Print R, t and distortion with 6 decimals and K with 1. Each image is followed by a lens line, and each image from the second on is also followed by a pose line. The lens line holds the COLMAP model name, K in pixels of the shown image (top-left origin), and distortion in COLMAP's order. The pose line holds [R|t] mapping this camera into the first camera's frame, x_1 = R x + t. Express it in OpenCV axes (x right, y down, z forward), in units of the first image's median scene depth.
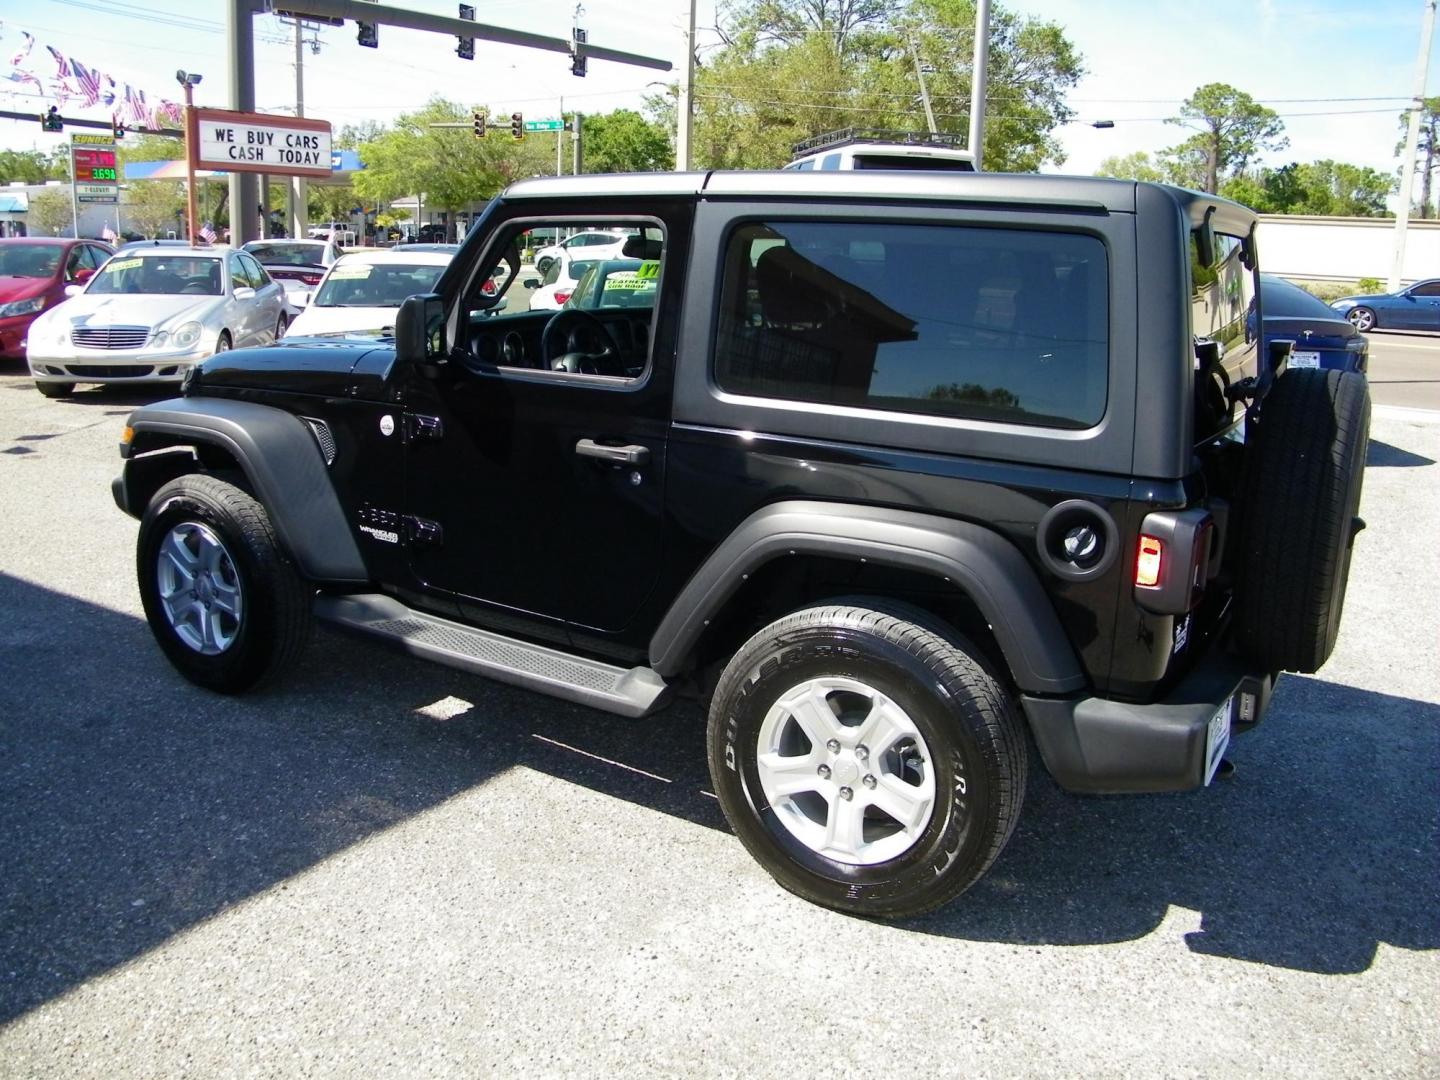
lens RADIAL K [[1223.6, 0, 713.9], [0, 1223.6, 525.6], [0, 0, 1]] dist [-0.184934, 0.159652]
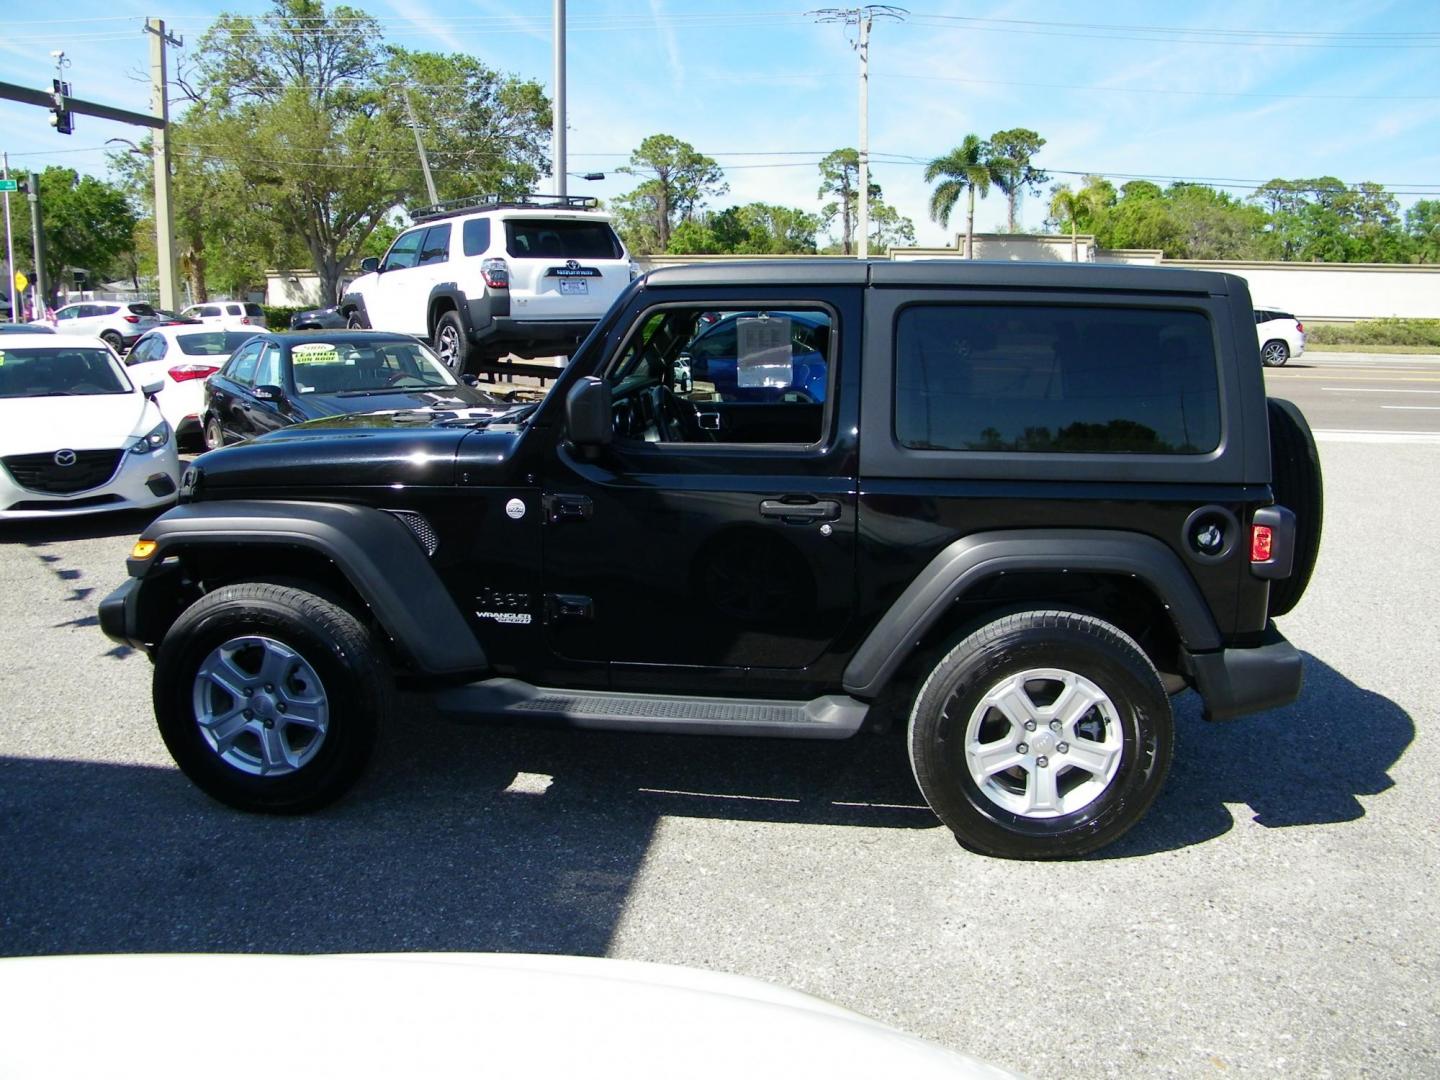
lens RADIAL K [[1223.6, 0, 716.6], [0, 1223.6, 529.7], [0, 0, 1]] dist [-0.184934, 0.159652]
pose [[0.903013, -0.107061, 0.416059, -0.104978], [0.122286, 0.992444, -0.010034, -0.006678], [-0.411841, 0.059939, 0.909282, 0.000602]]
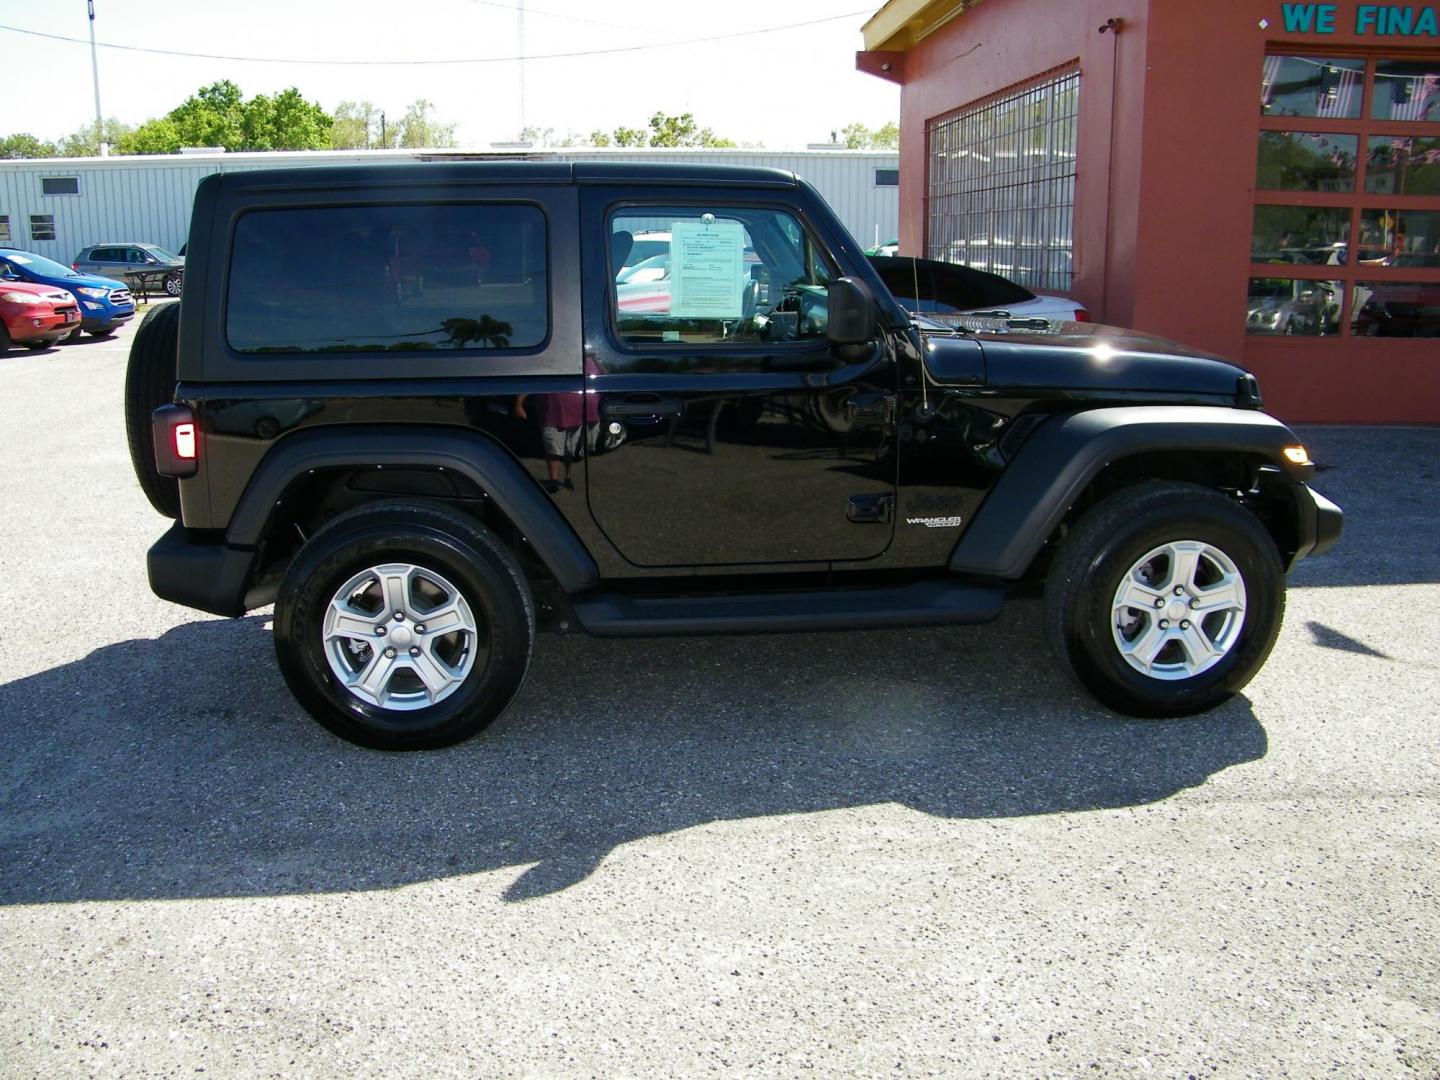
lens RADIAL K [[1223.6, 0, 713.9], [0, 1223.6, 529.7], [0, 0, 1]] dist [-0.184934, 0.159652]
pose [[-0.805480, 0.111038, -0.582127, 0.136745], [-0.160546, 0.904672, 0.394708, -0.086579], [0.570461, 0.411388, -0.710868, 0.393189]]
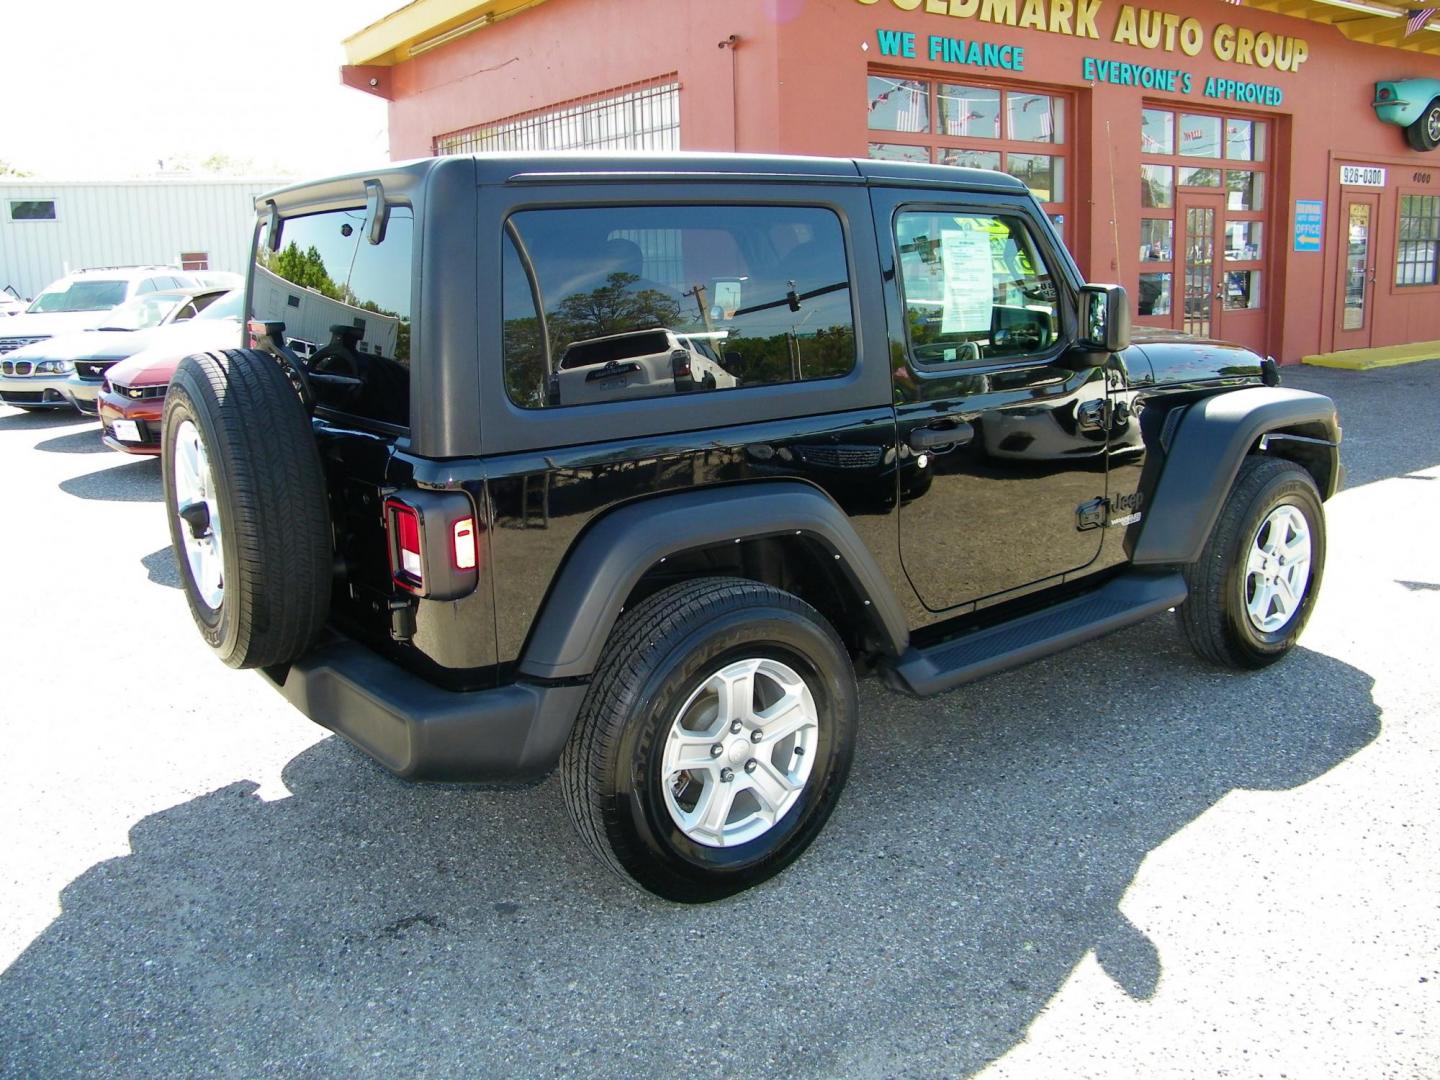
lens RADIAL K [[1223.6, 0, 715.0], [0, 1223.6, 526.9], [0, 0, 1]] dist [-0.184934, 0.159652]
pose [[-0.379181, 0.186637, -0.906305, 0.201982], [-0.201638, 0.939244, 0.277782, -0.055149], [0.903086, 0.288075, -0.318511, 0.271066]]
